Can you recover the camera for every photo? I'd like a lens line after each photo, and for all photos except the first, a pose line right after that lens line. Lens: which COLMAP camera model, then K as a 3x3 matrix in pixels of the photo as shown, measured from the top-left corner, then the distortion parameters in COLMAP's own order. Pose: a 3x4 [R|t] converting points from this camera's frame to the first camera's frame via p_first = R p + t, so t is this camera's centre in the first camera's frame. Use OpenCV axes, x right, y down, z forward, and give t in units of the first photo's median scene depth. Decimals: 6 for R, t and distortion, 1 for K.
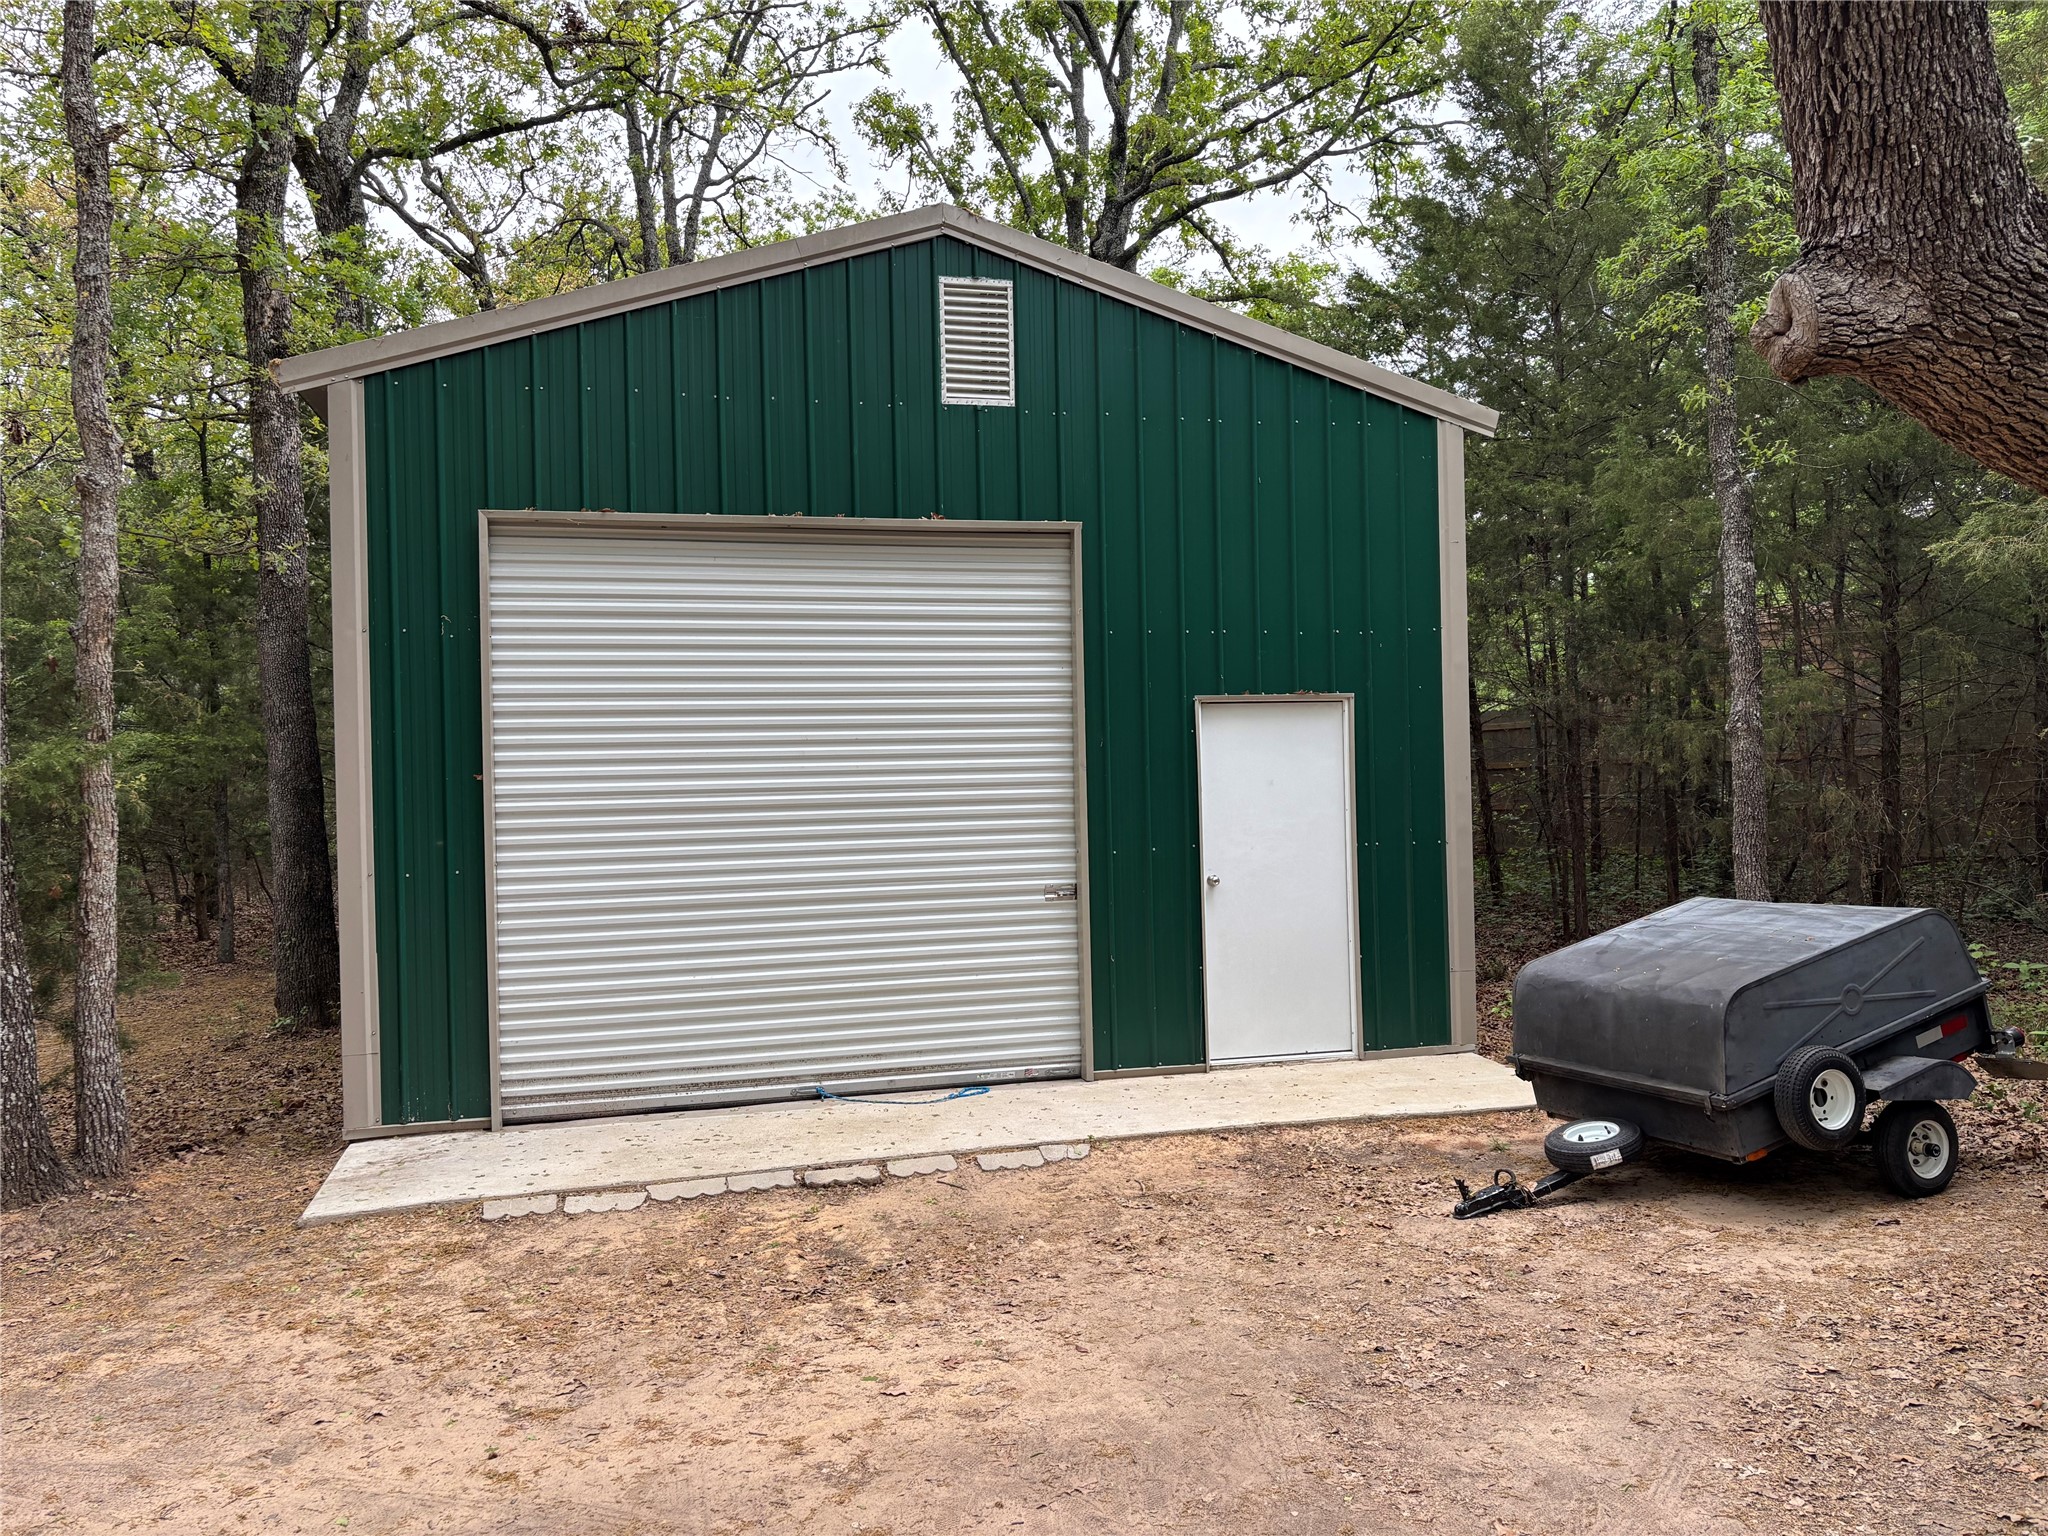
lens RADIAL K [[1552.5, 0, 1024.0], [0, 1552.5, 768.0], [0, 0, 1]] dist [0.071514, 0.000391]
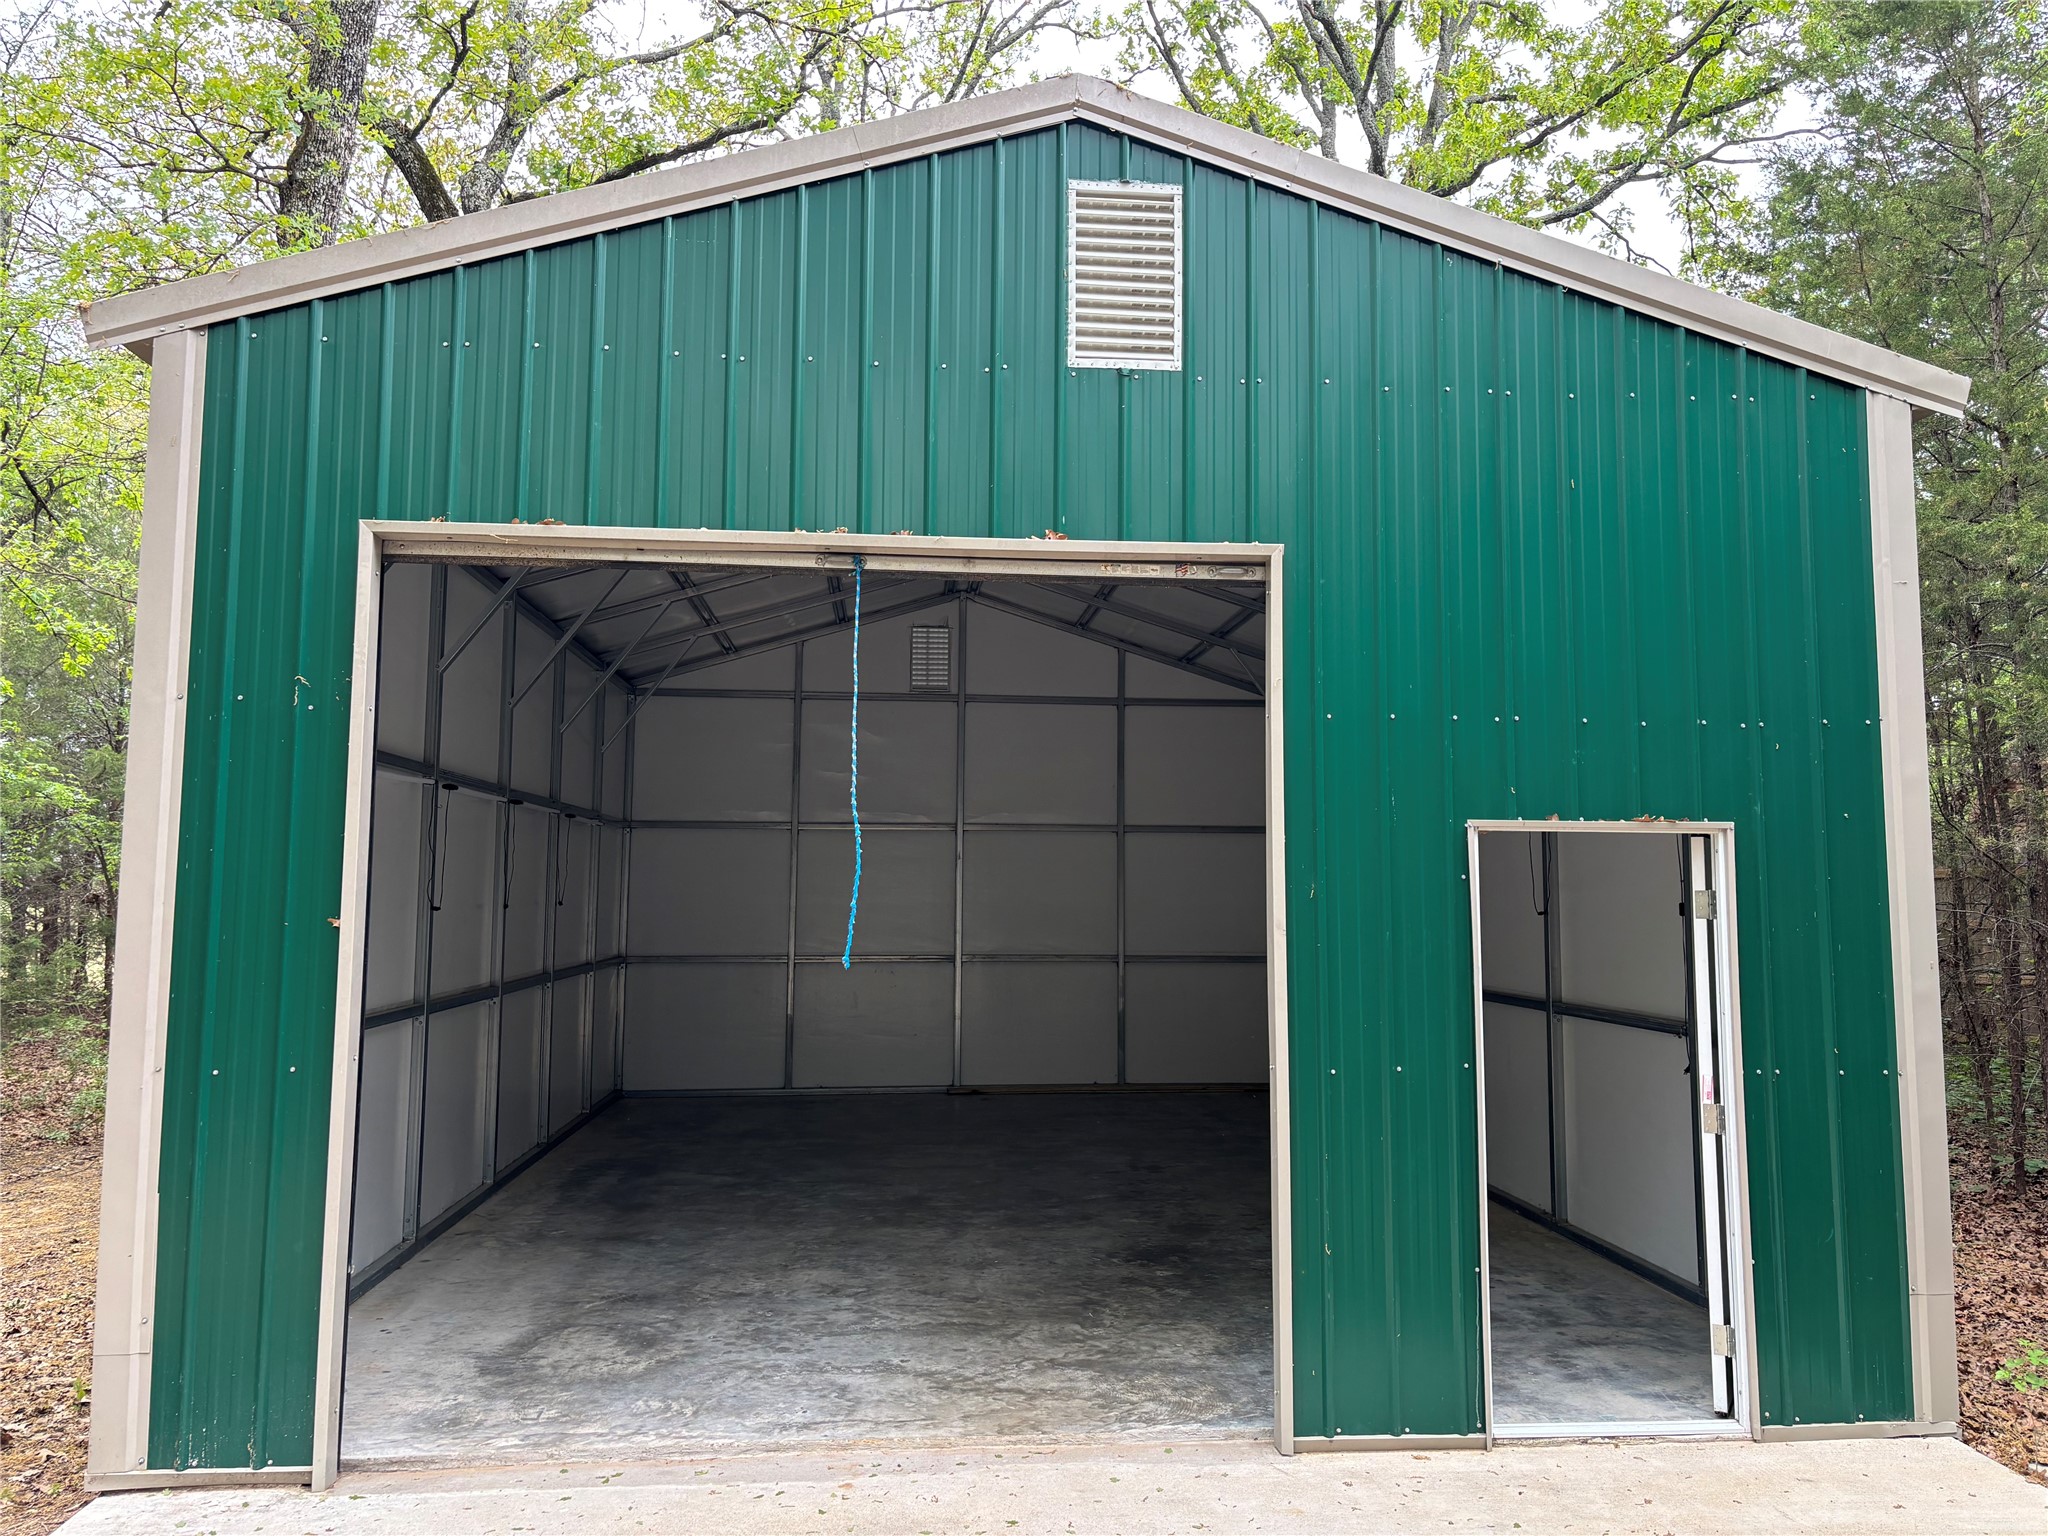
lens RADIAL K [[1535.3, 0, 1059.0], [0, 1535.3, 743.9], [0, 0, 1]] dist [0.053988, -0.000124]
pose [[0.988727, 0.013116, -0.149152, 0.041758], [-0.028141, 0.994682, -0.099077, -0.011771], [0.147059, 0.102158, 0.983838, 0.375077]]
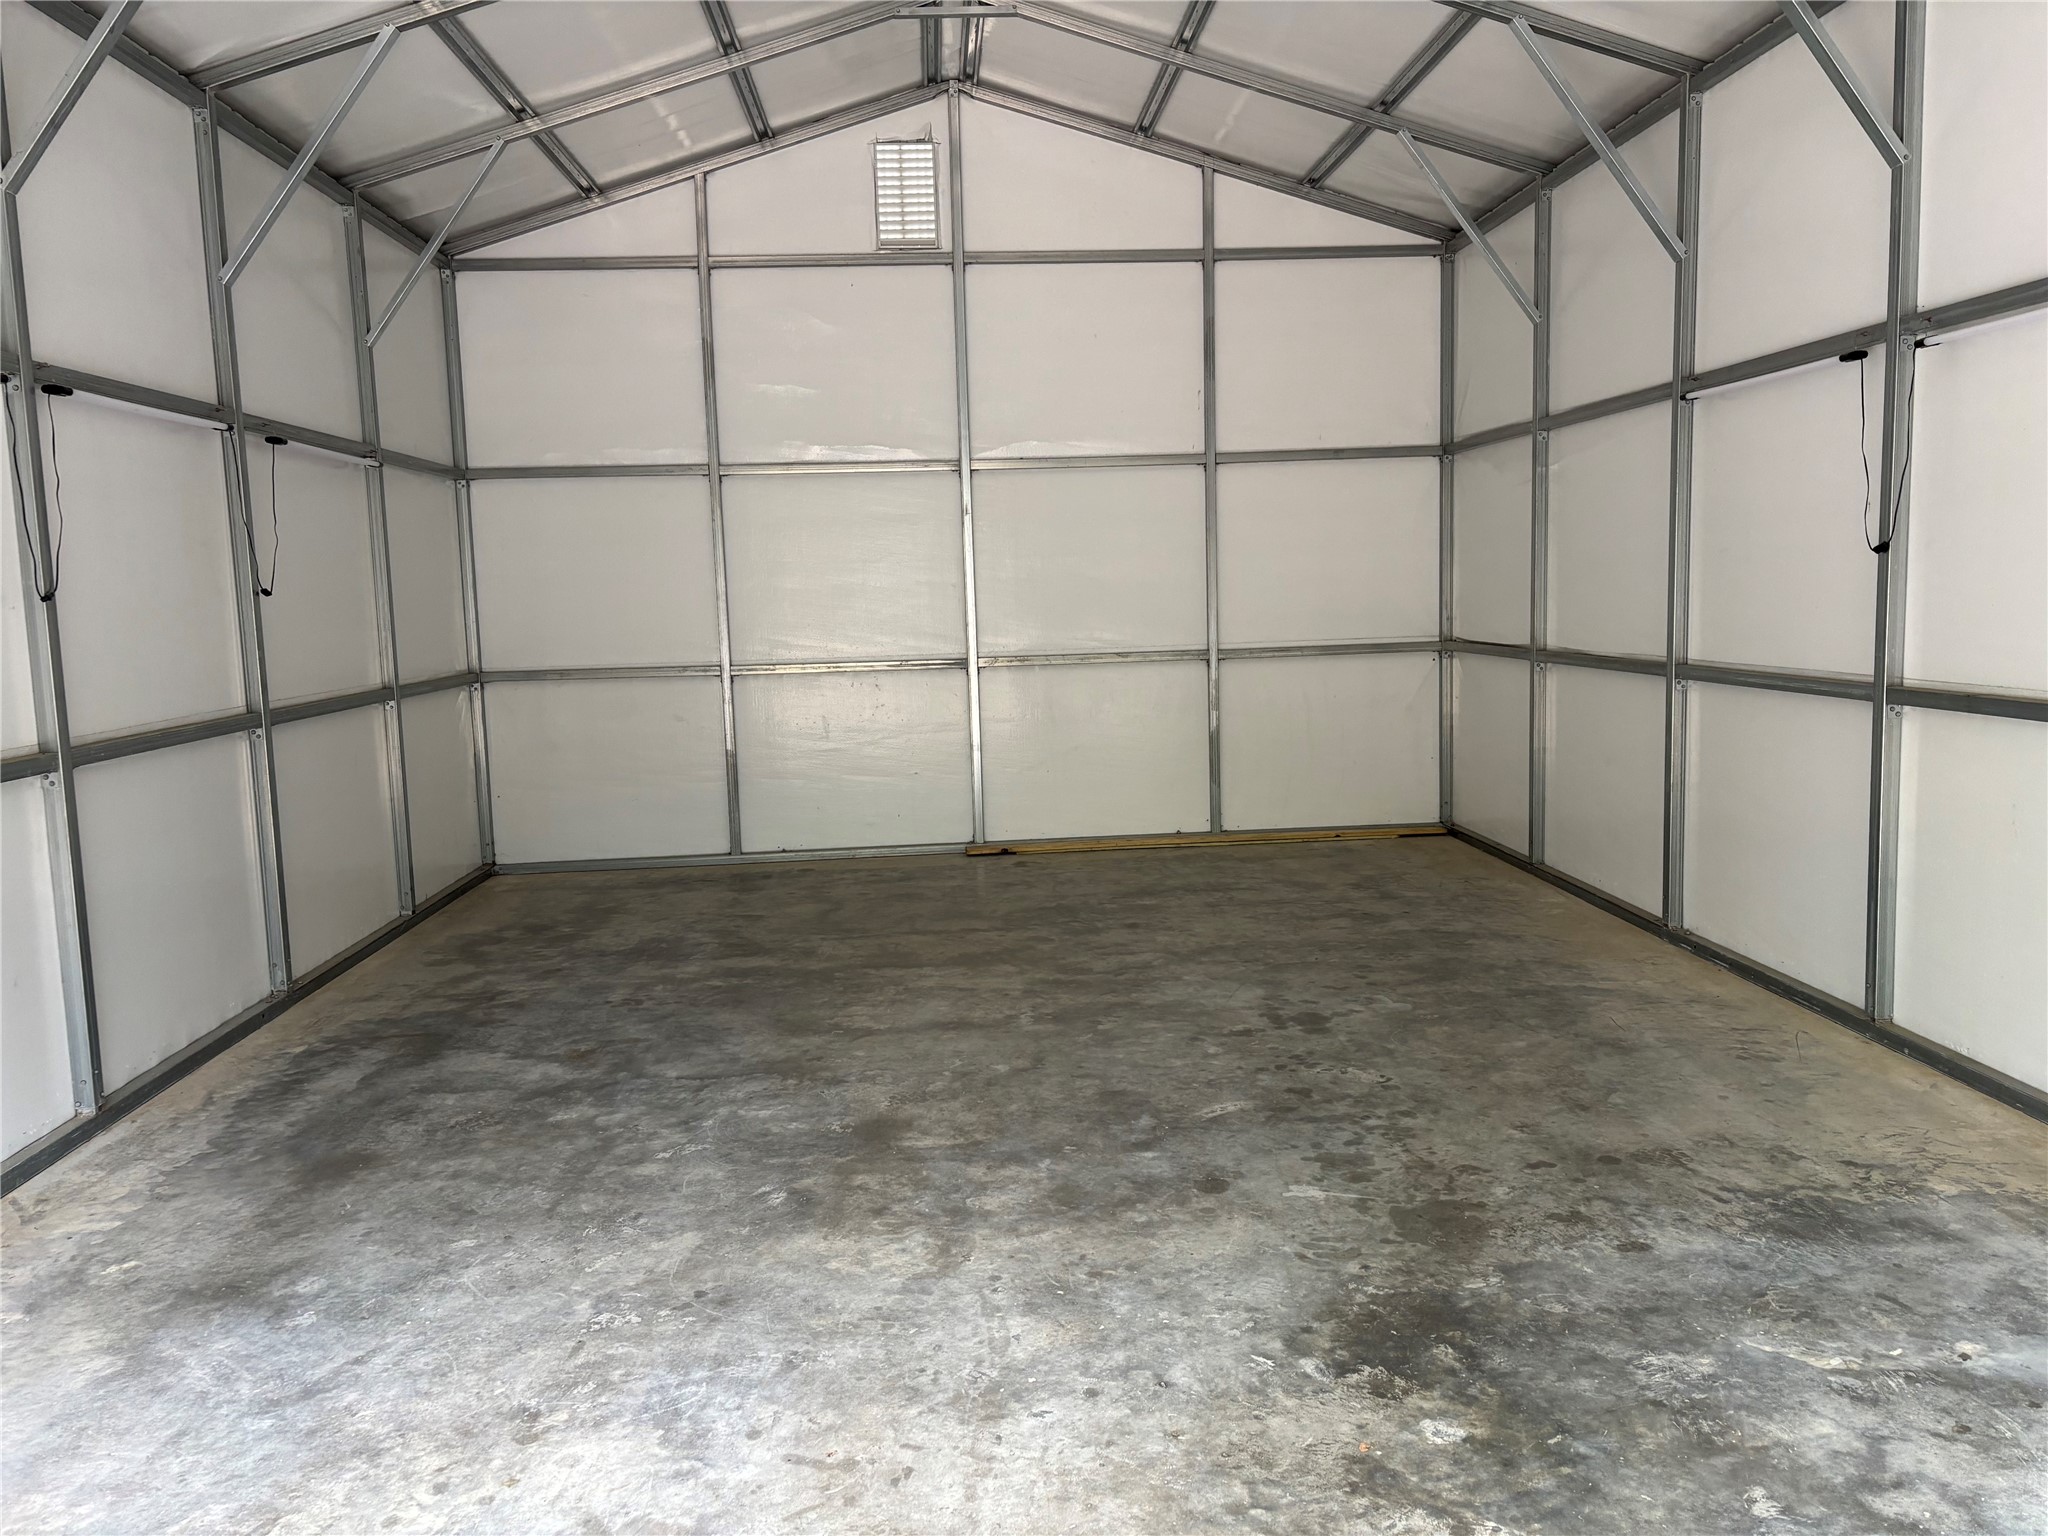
lens RADIAL K [[1552.5, 0, 1024.0], [0, 1552.5, 768.0], [0, 0, 1]] dist [0.071514, 0.000391]
pose [[0.980653, 0.016154, -0.195086, -0.002249], [0.006507, 0.993349, 0.114962, -0.004457], [0.195646, -0.114007, 0.974025, 0.629587]]
